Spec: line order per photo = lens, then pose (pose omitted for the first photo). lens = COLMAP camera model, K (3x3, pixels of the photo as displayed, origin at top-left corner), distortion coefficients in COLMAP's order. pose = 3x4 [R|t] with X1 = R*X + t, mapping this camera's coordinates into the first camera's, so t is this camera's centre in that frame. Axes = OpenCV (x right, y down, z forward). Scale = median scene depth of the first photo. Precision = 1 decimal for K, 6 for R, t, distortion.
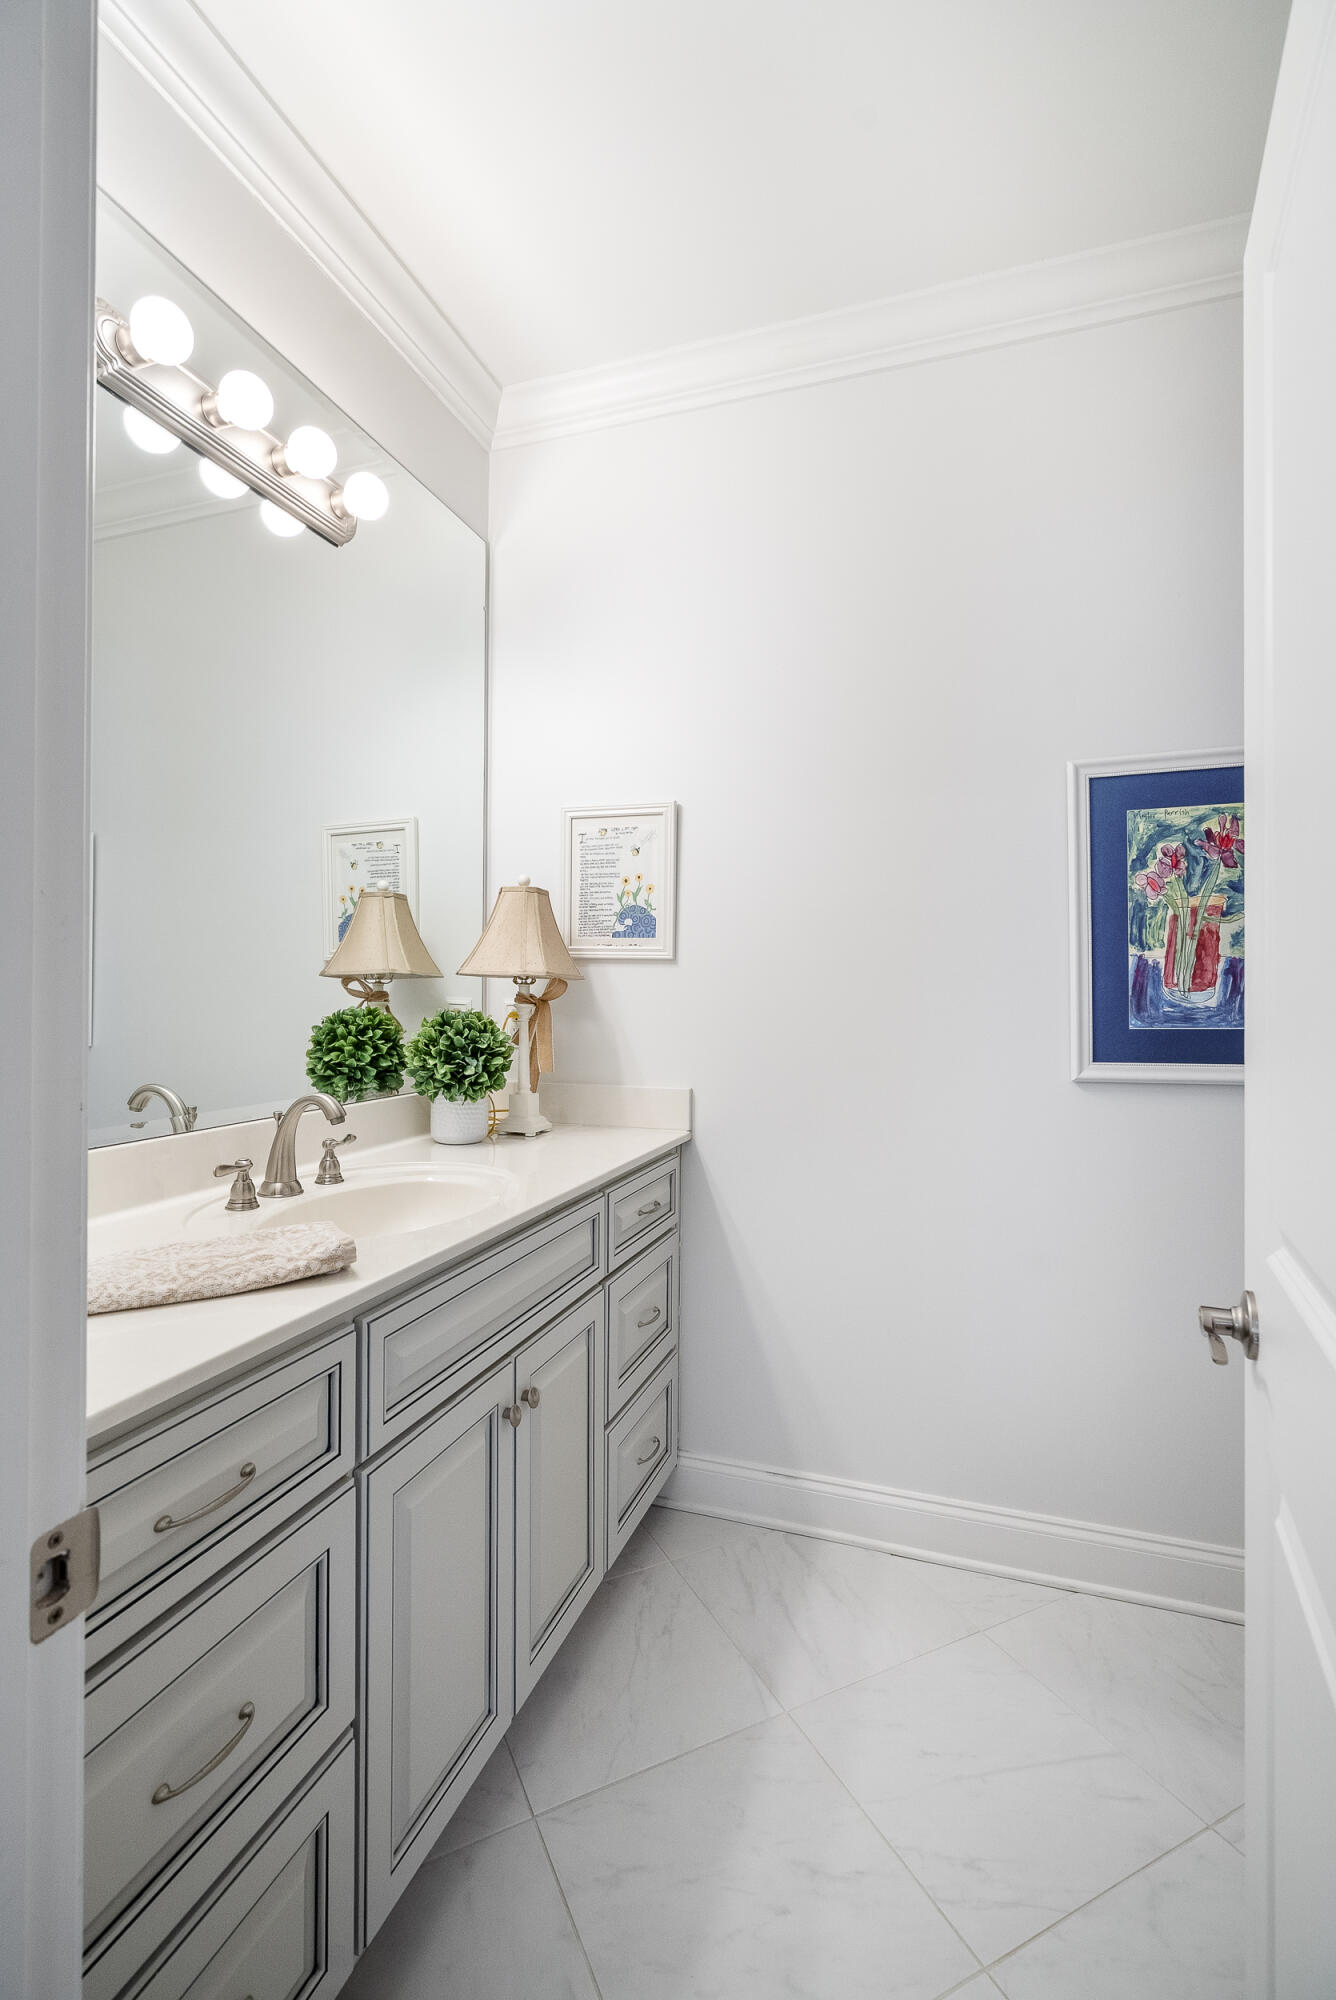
lens RADIAL K [[909.7, 0, 678.1], [0, 909.7, 984.0], [0, 0, 1]] dist [0.000423, -0.000168]
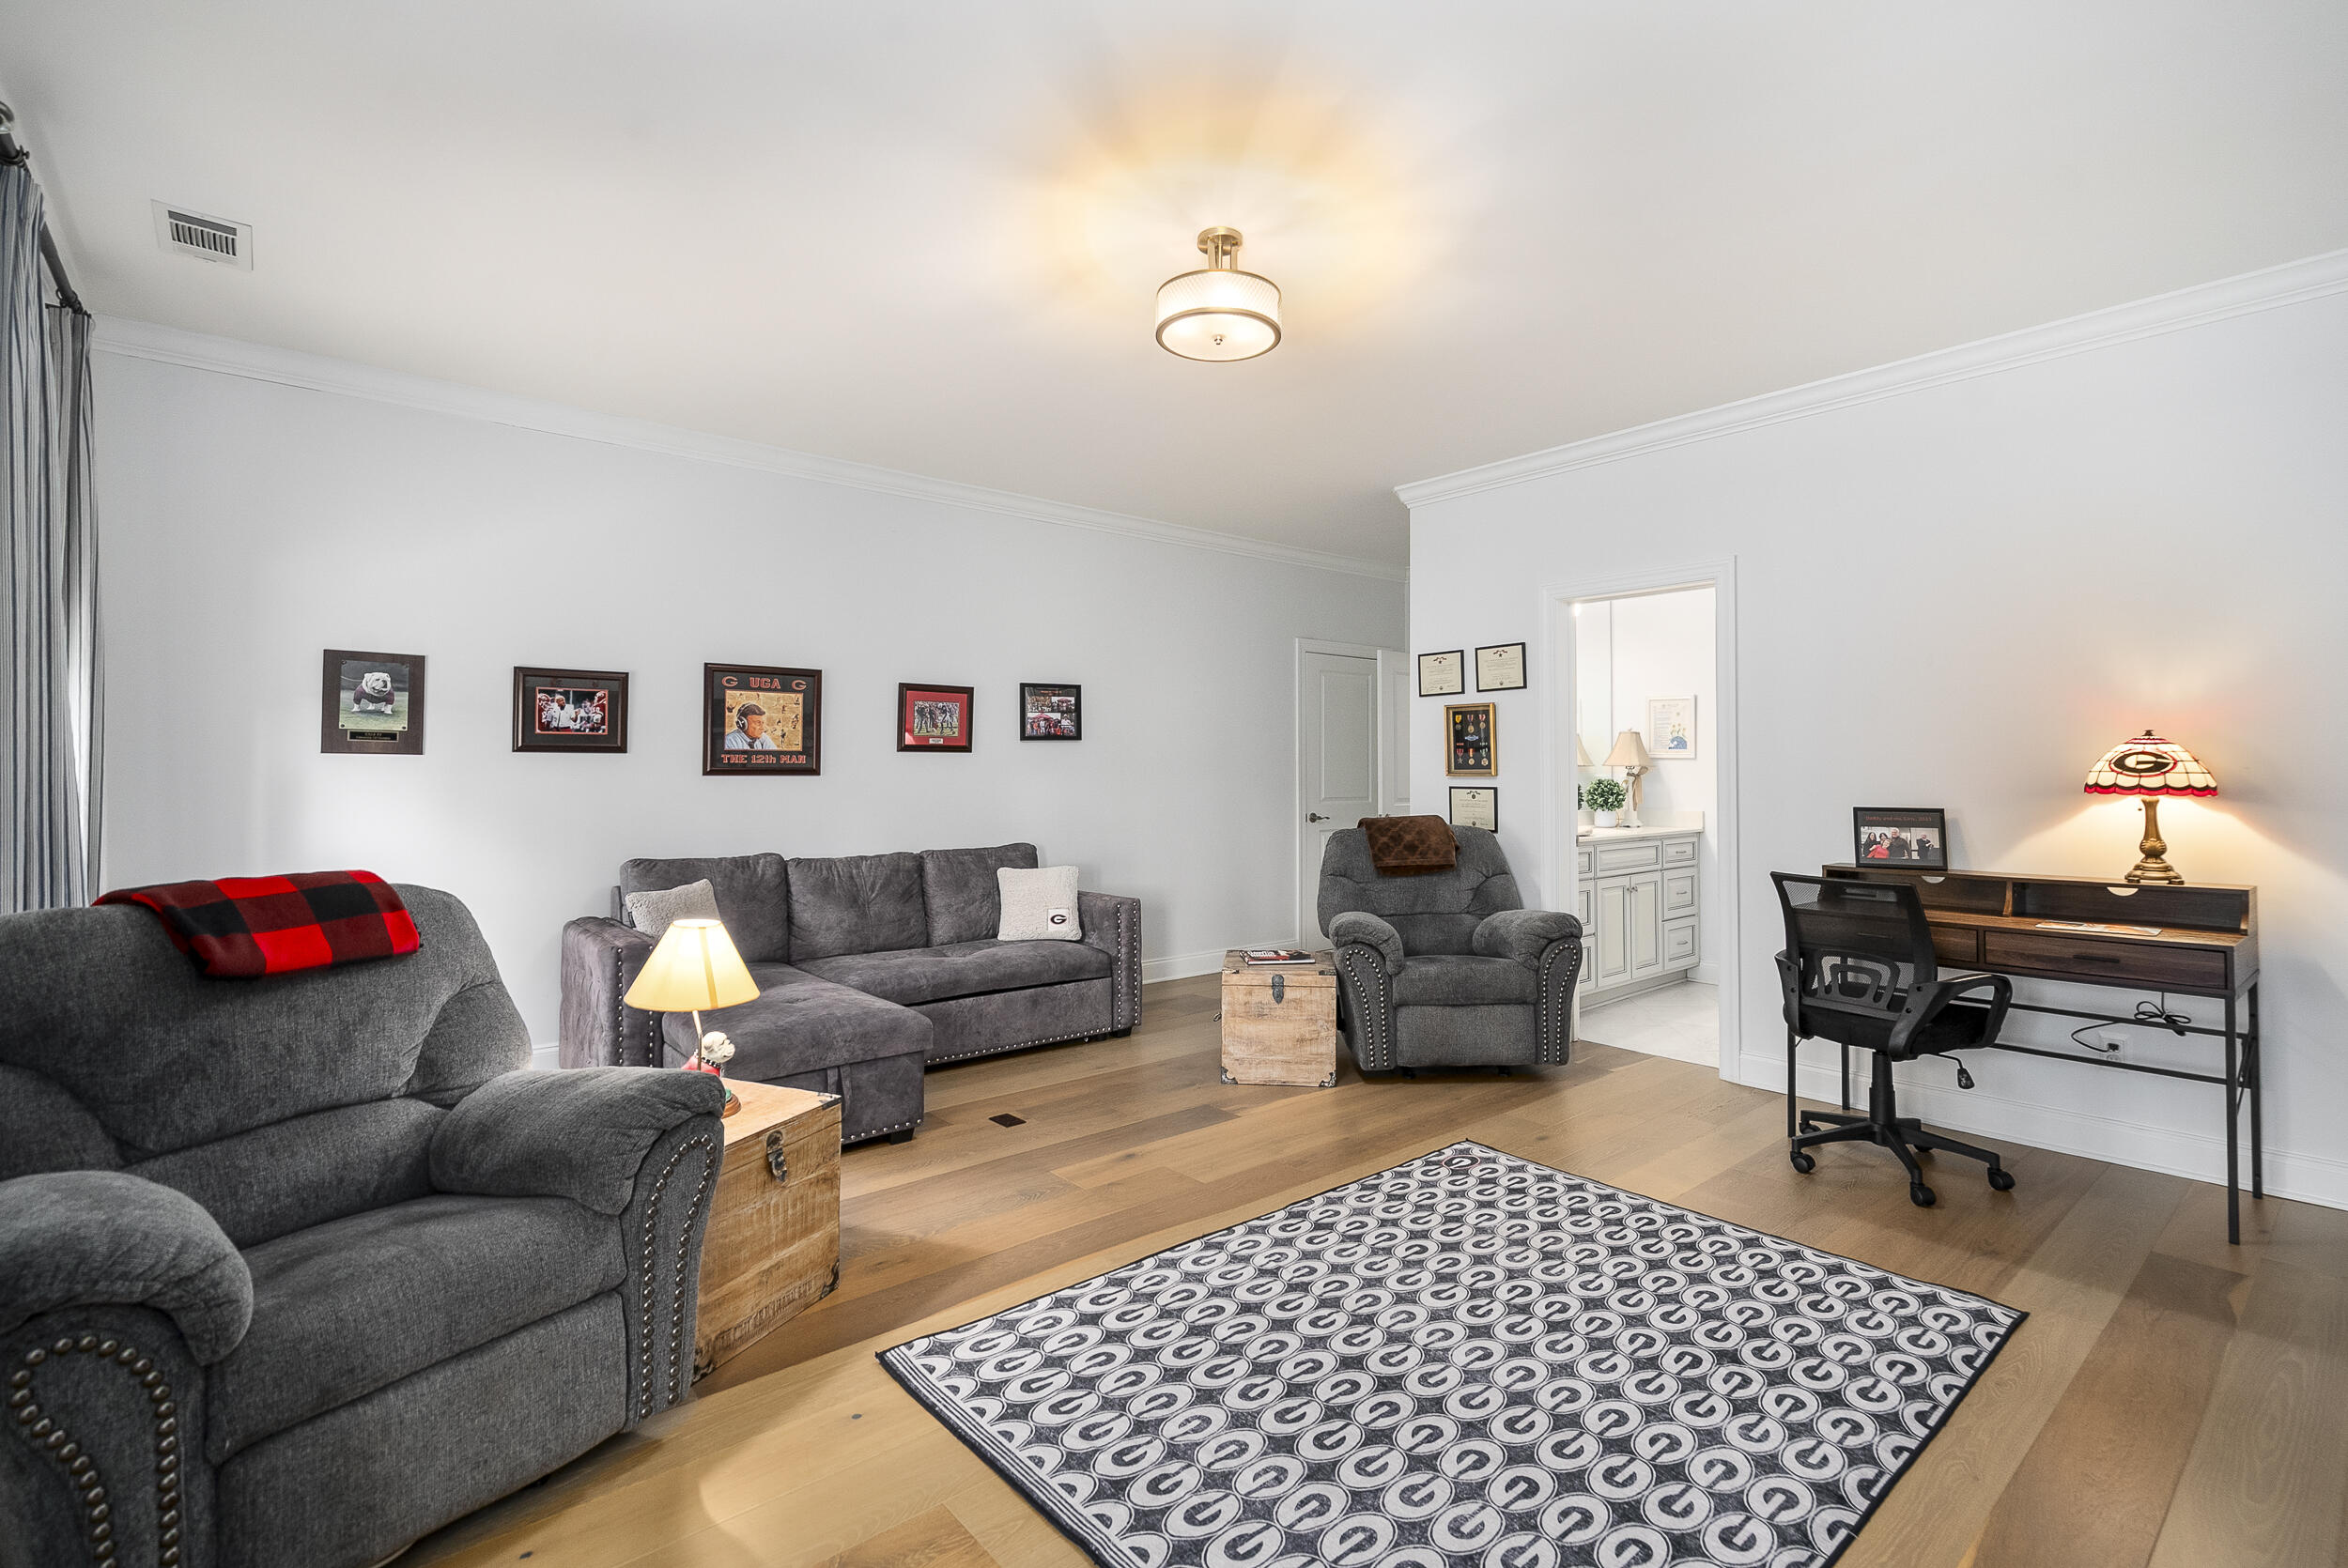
lens RADIAL K [[1067.9, 0, 1178.3], [0, 1067.9, 774.1], [0, 0, 1]] dist [0.000423, -0.000168]
pose [[0.851076, -0.011141, -0.524924, 0.349789], [0.010537, 0.999936, -0.004139, 0.014852], [0.524937, -0.002009, 0.851139, -2.380140]]
